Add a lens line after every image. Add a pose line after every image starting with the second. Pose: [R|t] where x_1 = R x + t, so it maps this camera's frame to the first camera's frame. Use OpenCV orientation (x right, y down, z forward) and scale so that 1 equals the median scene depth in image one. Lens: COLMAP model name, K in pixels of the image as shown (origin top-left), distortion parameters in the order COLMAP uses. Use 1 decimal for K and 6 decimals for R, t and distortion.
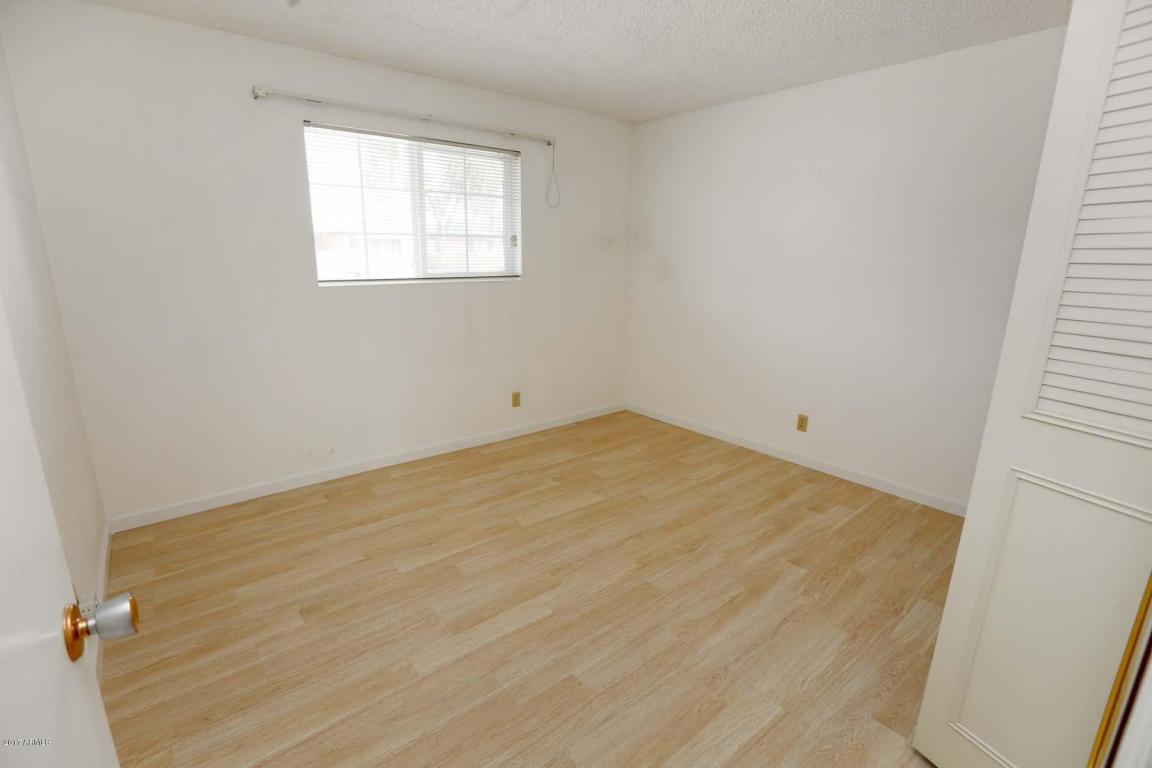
lens RADIAL K [[530.2, 0, 570.8], [0, 530.2, 389.9], [0, 0, 1]] dist [-0.077004, 0.023876]
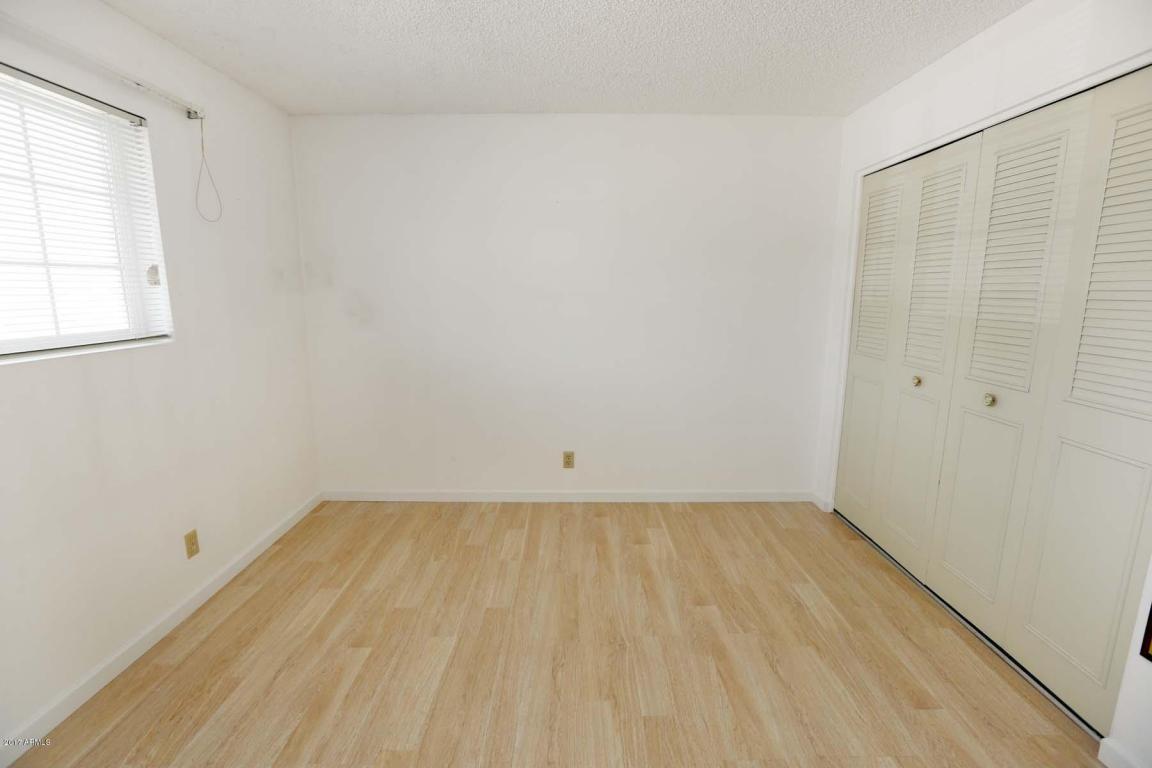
lens RADIAL K [[530.2, 0, 570.8], [0, 530.2, 389.9], [0, 0, 1]] dist [-0.077004, 0.023876]
pose [[0.628594, -0.159792, 0.761141, -0.267039], [0.197222, 0.979427, 0.042741, -0.099695], [-0.752312, 0.123247, 0.647176, 0.334944]]
